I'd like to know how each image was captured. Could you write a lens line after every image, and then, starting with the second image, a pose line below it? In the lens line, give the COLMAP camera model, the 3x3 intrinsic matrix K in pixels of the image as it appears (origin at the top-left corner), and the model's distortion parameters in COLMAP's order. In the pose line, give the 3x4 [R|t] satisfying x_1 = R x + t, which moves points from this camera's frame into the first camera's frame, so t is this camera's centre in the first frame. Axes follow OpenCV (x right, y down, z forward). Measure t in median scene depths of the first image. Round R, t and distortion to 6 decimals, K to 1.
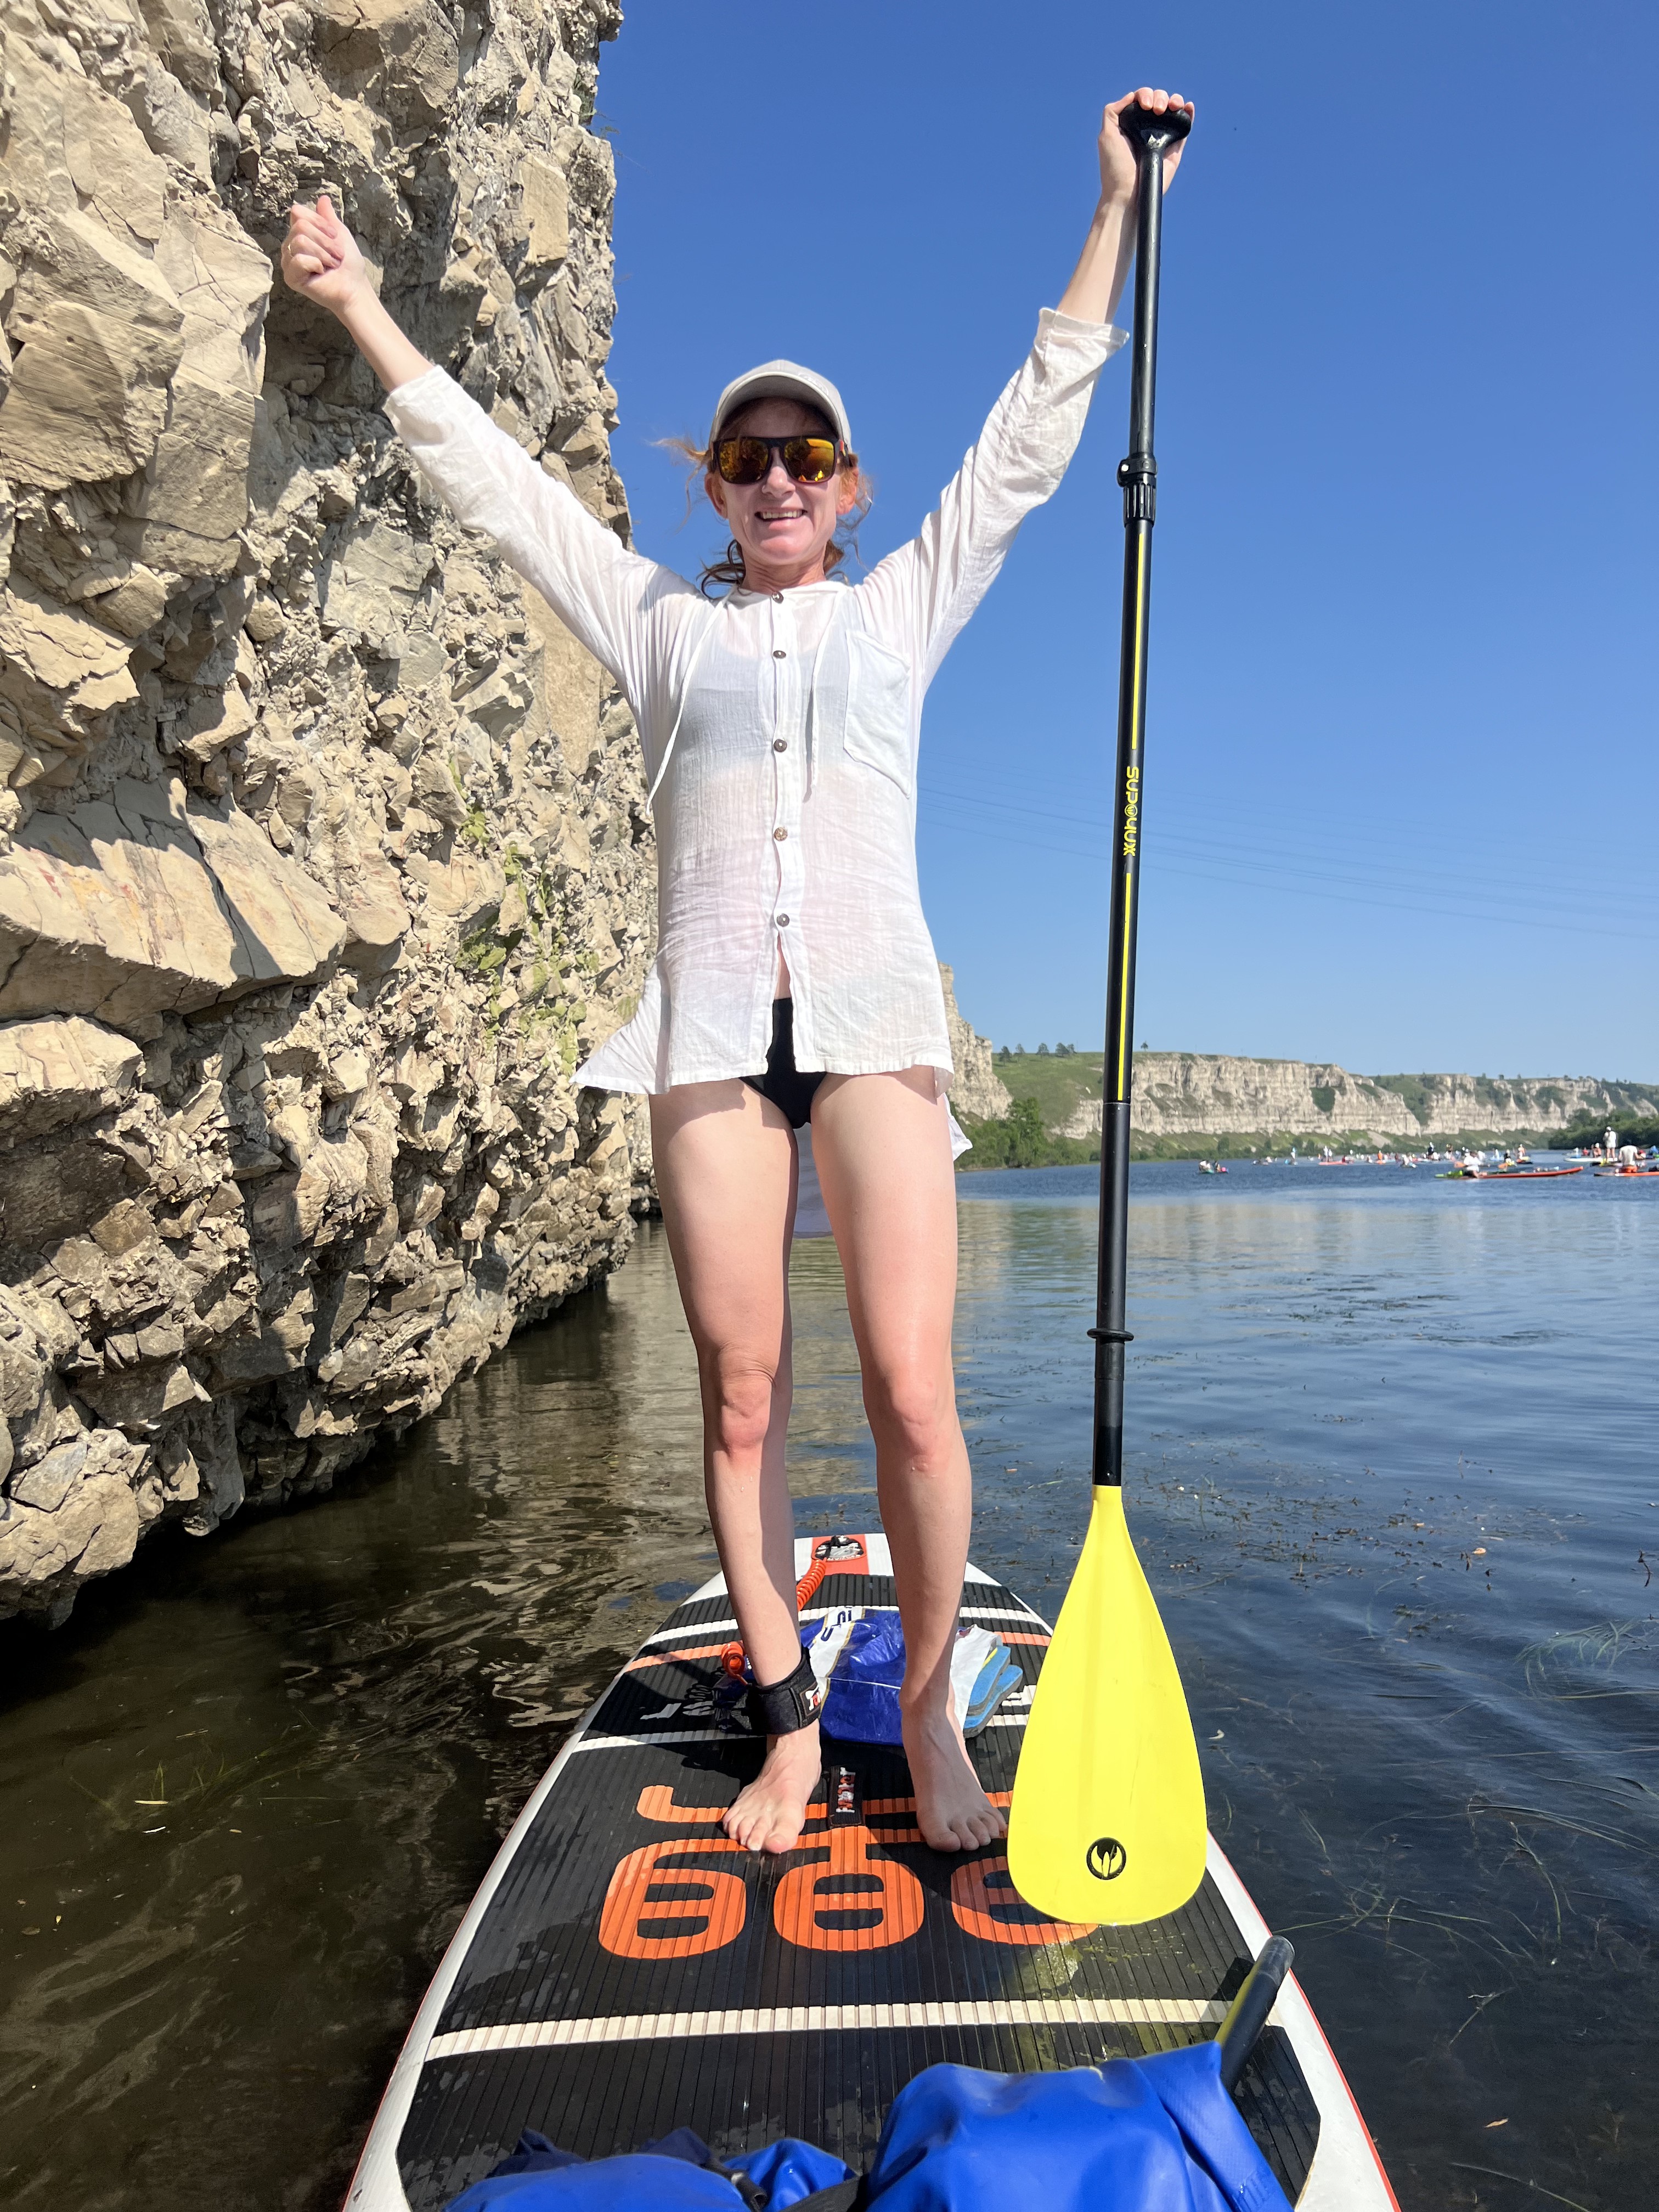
lens RADIAL K [[1684.1, 0, 804.9], [0, 1684.1, 1127.5], [0, 0, 1]] dist [0.083600, -0.162384]
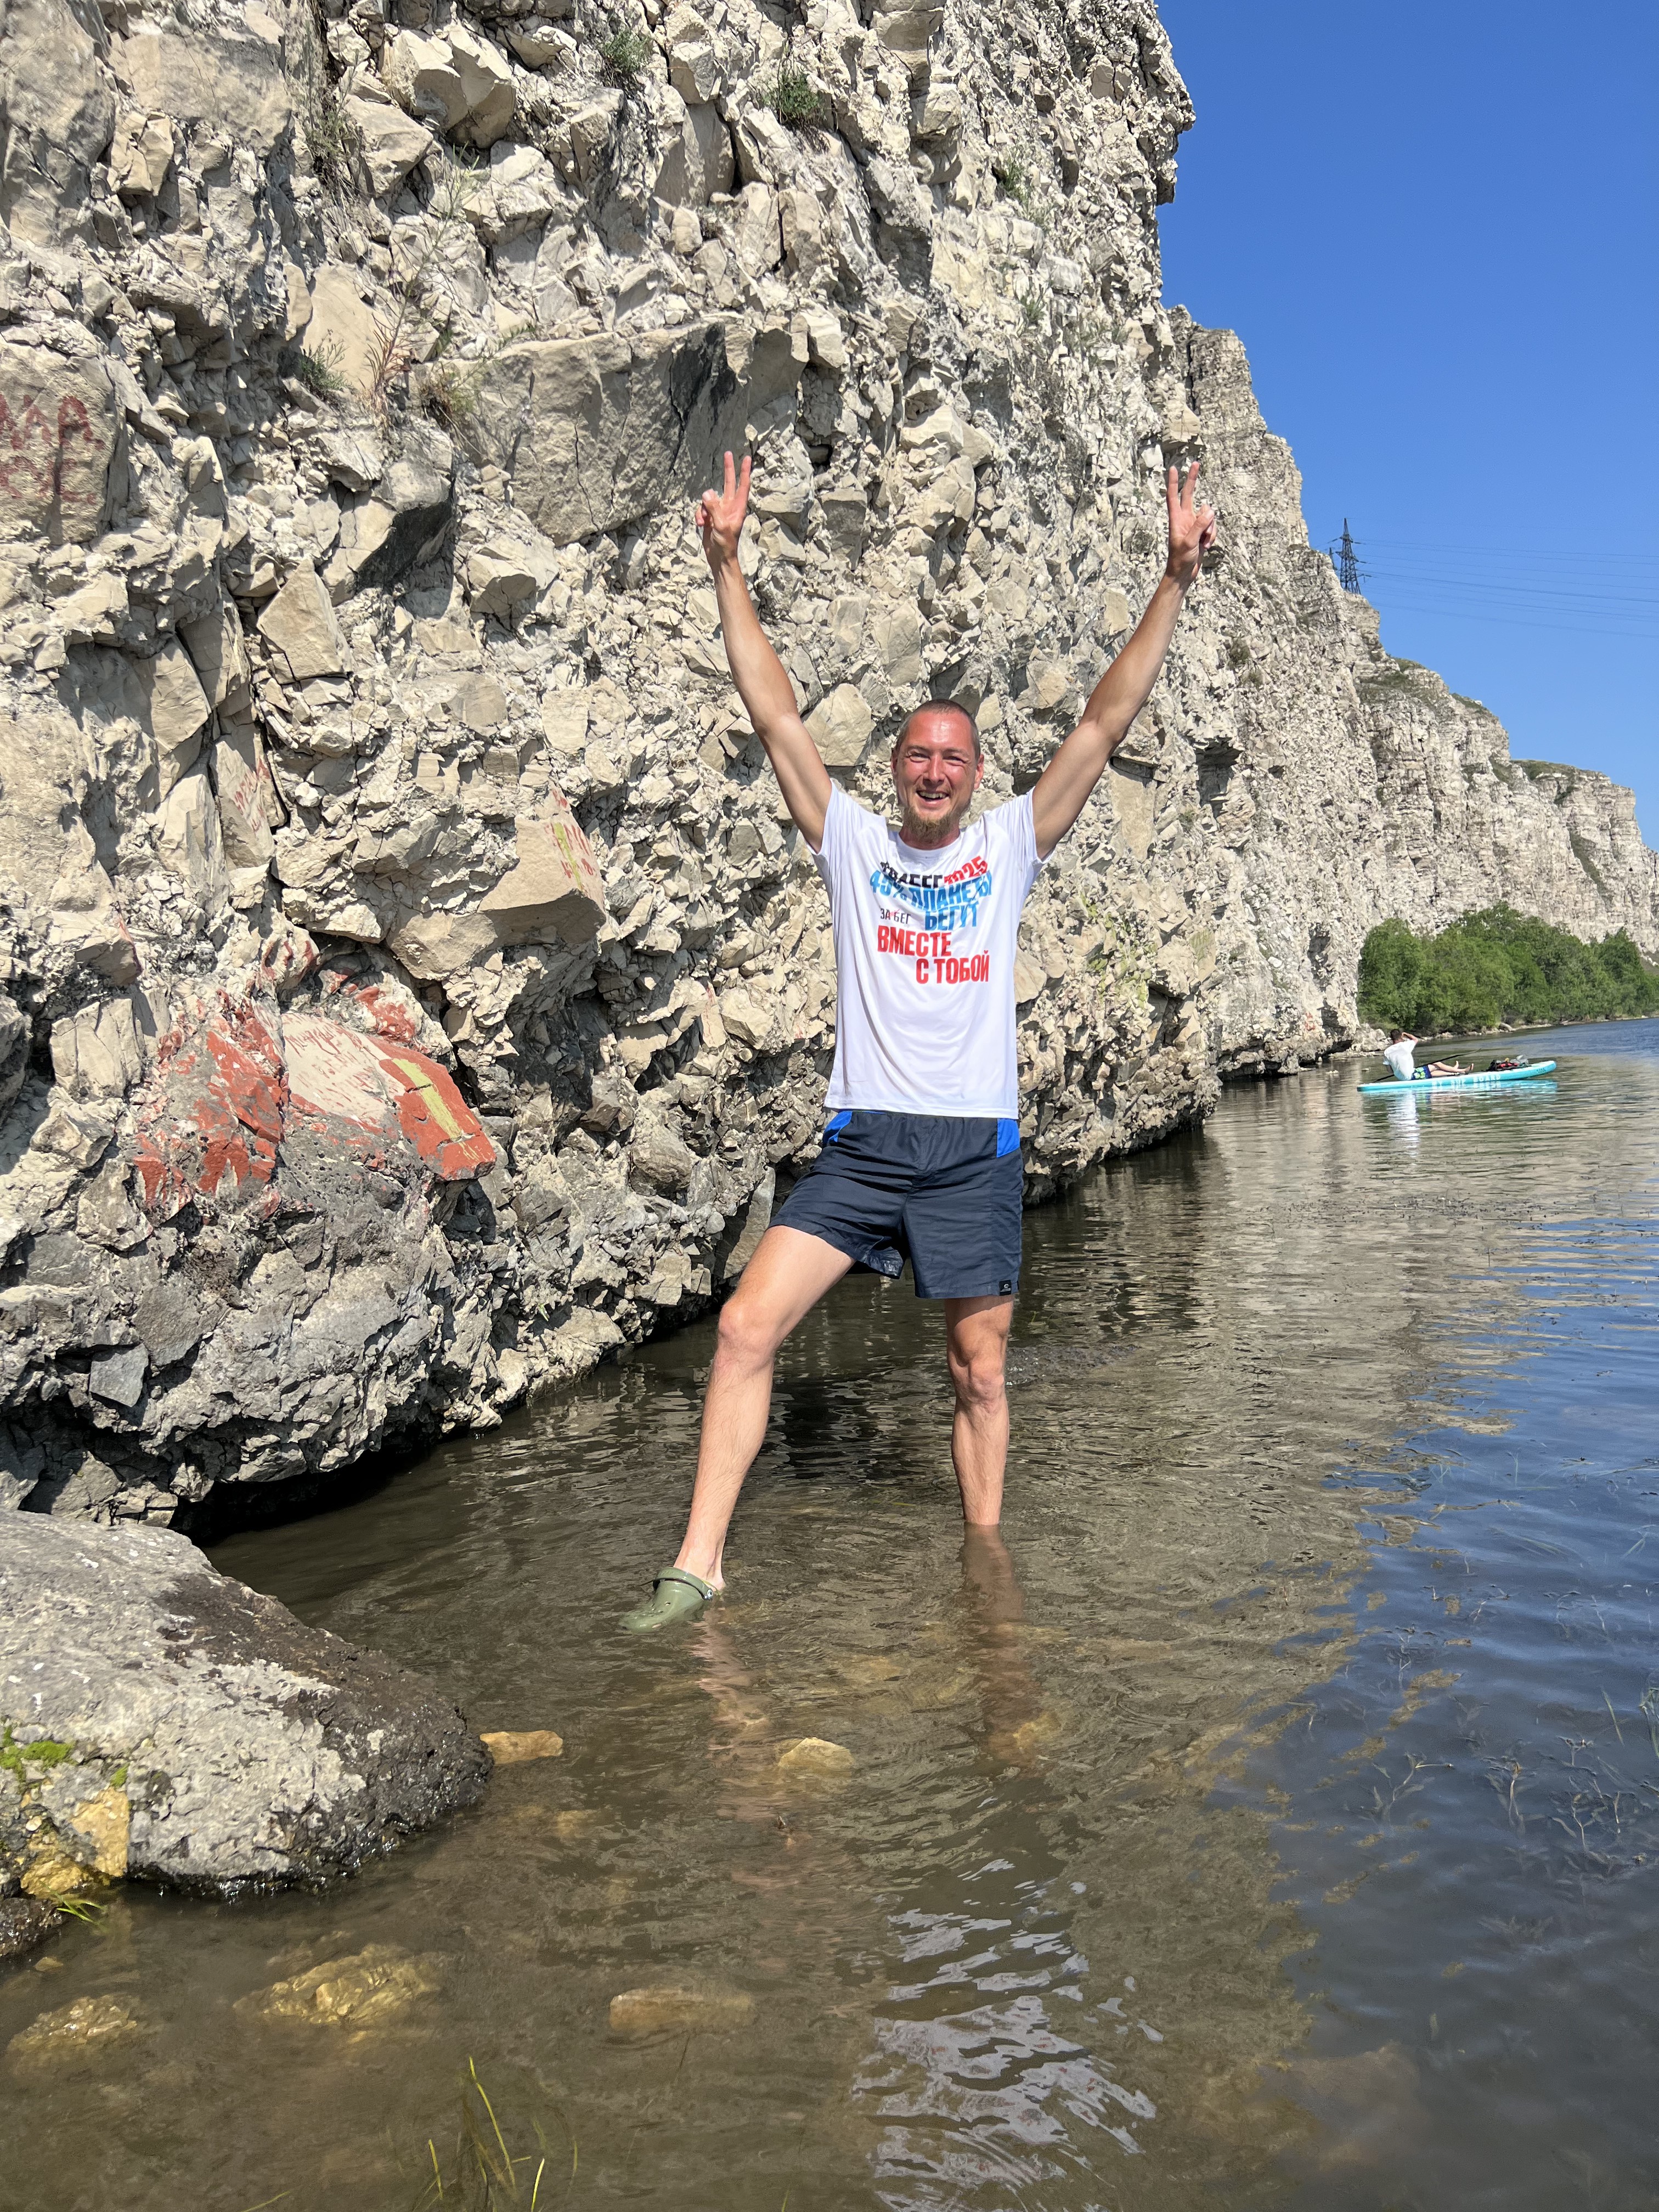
lens RADIAL K [[1670.1, 0, 824.9], [0, 1670.1, 1118.7], [0, 0, 1]] dist [0.050494, -0.062032]
pose [[0.934531, -0.019966, -0.355321, 0.315224], [0.046342, 0.996751, 0.065875, -0.070209], [0.352852, -0.078029, 0.932420, -1.494196]]
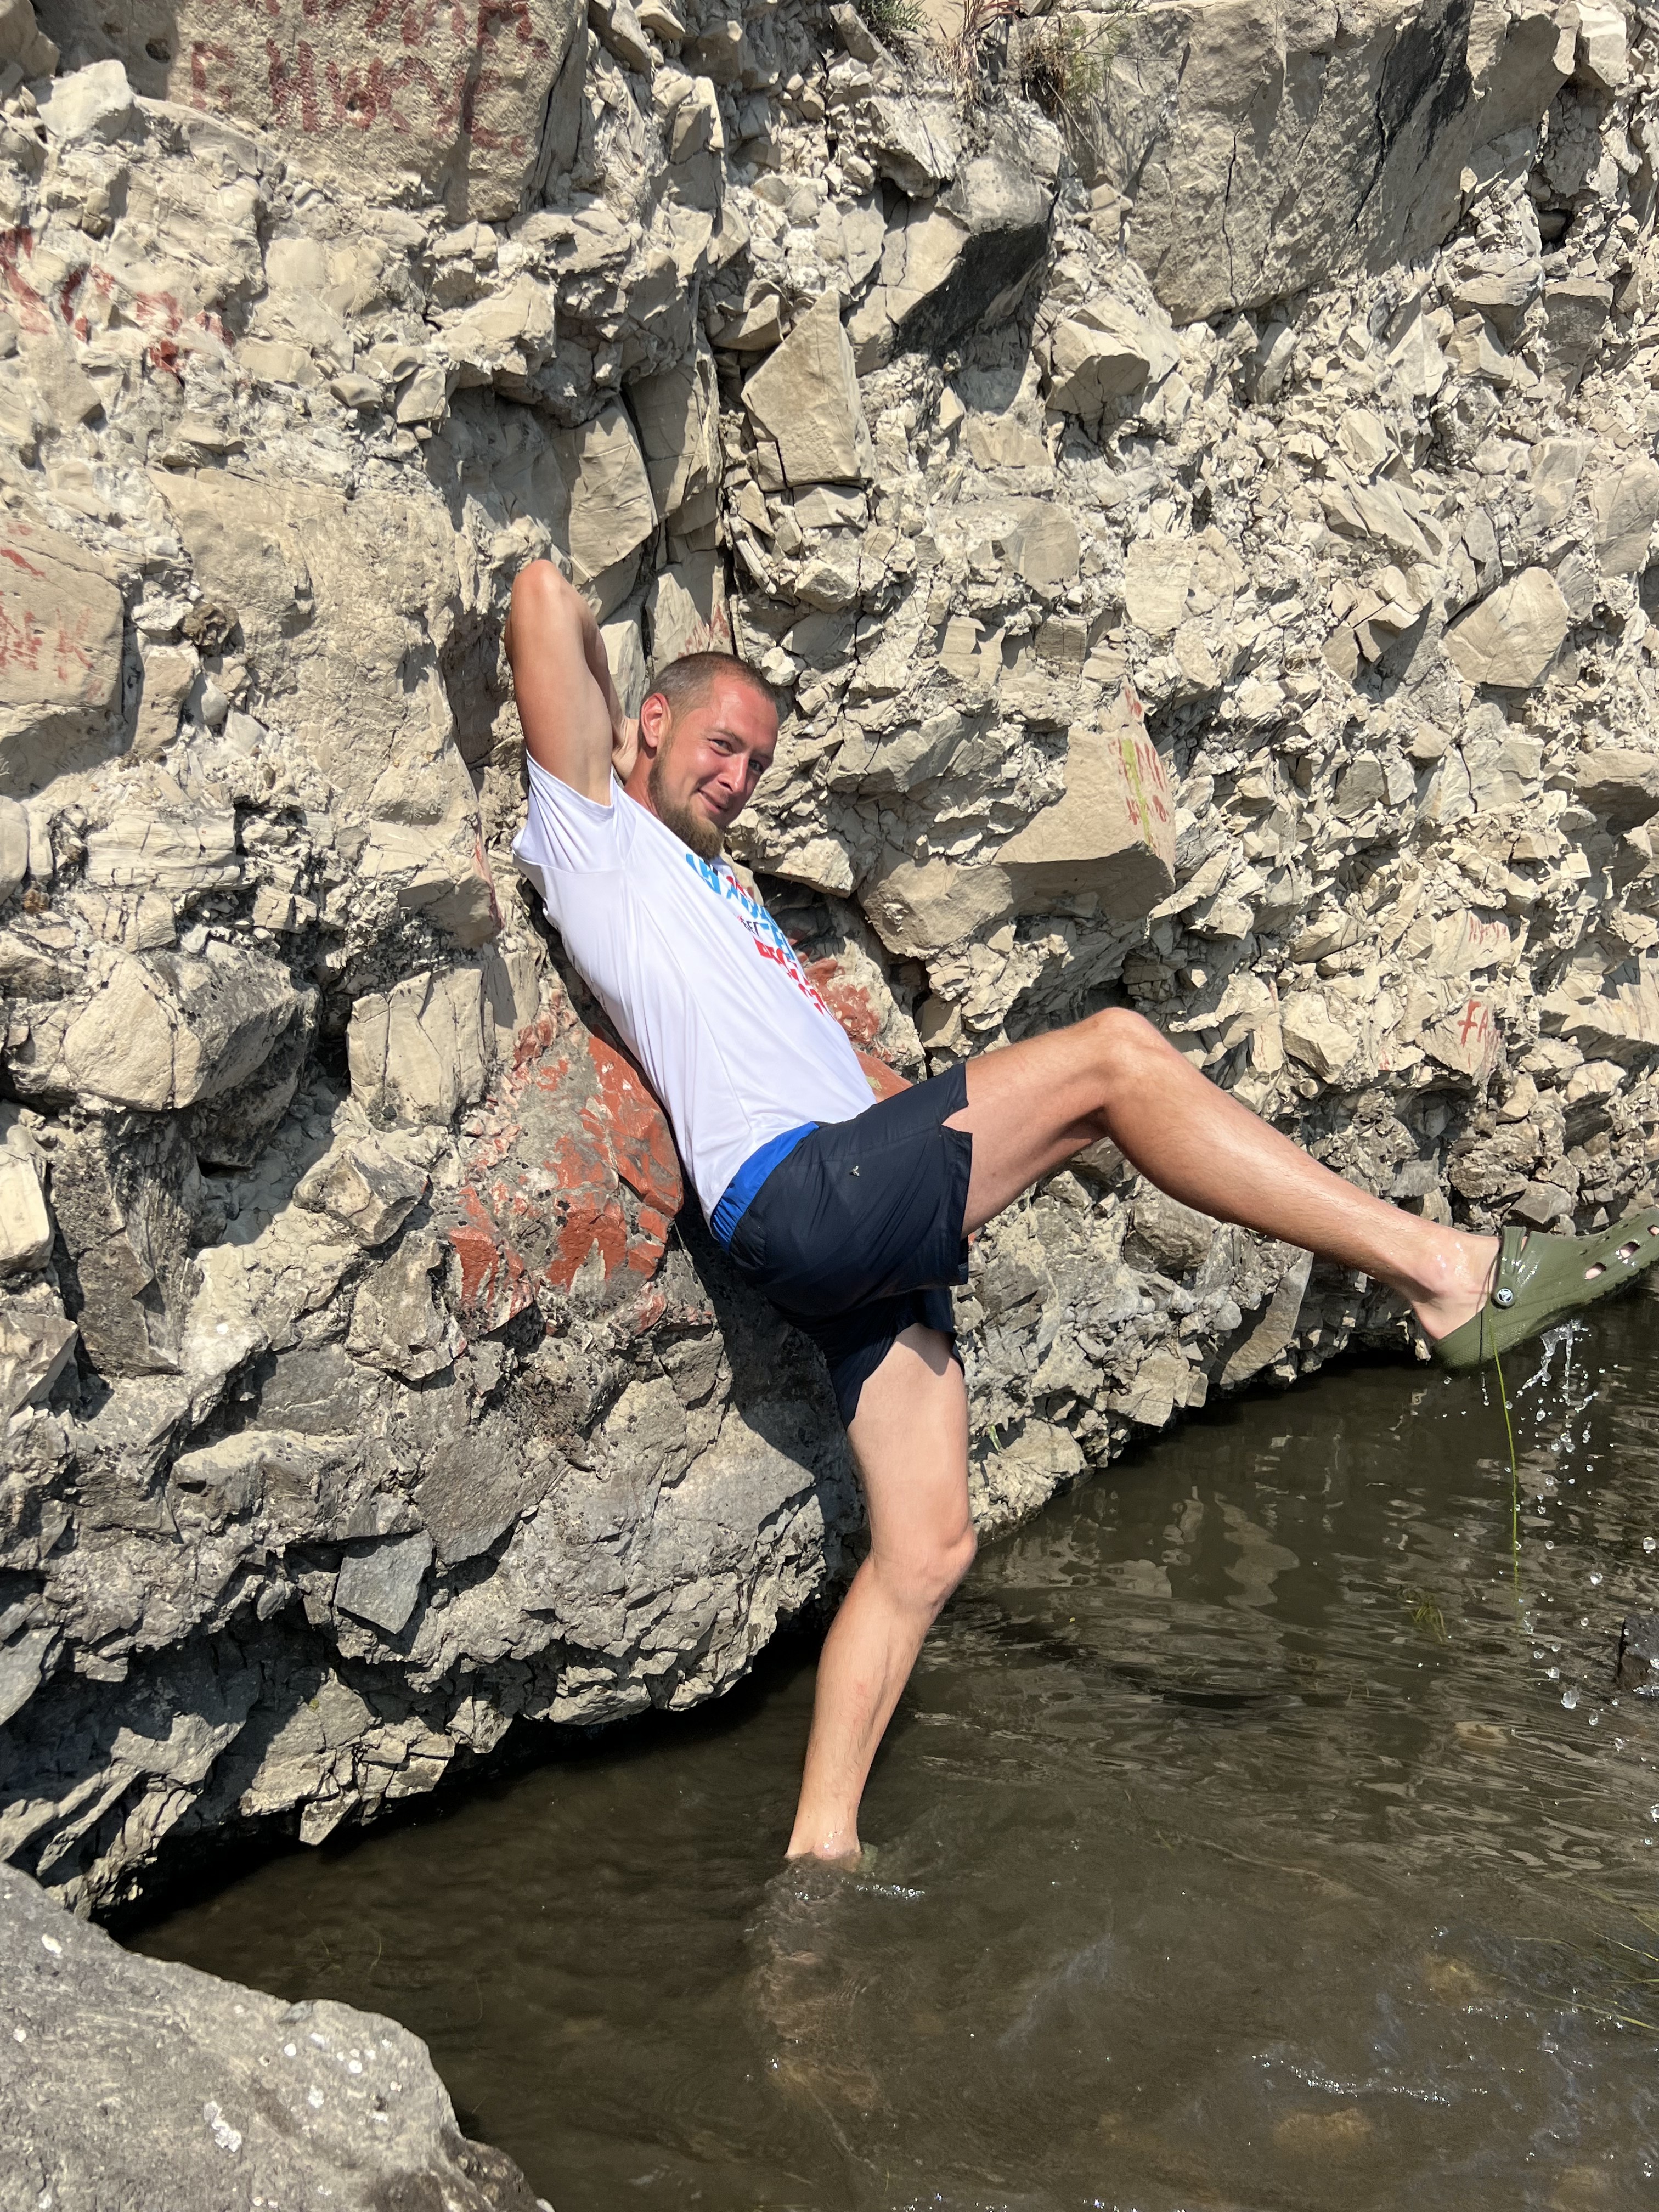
lens RADIAL K [[1827.0, 0, 822.1], [0, 1827.0, 1128.0], [0, 0, 1]] dist [0.018118, 0.001660]
pose [[0.823869, 0.118144, -0.554331, 0.076657], [-0.069881, 0.991745, 0.107510, -0.115283], [0.562456, -0.049837, 0.825324, -1.208738]]
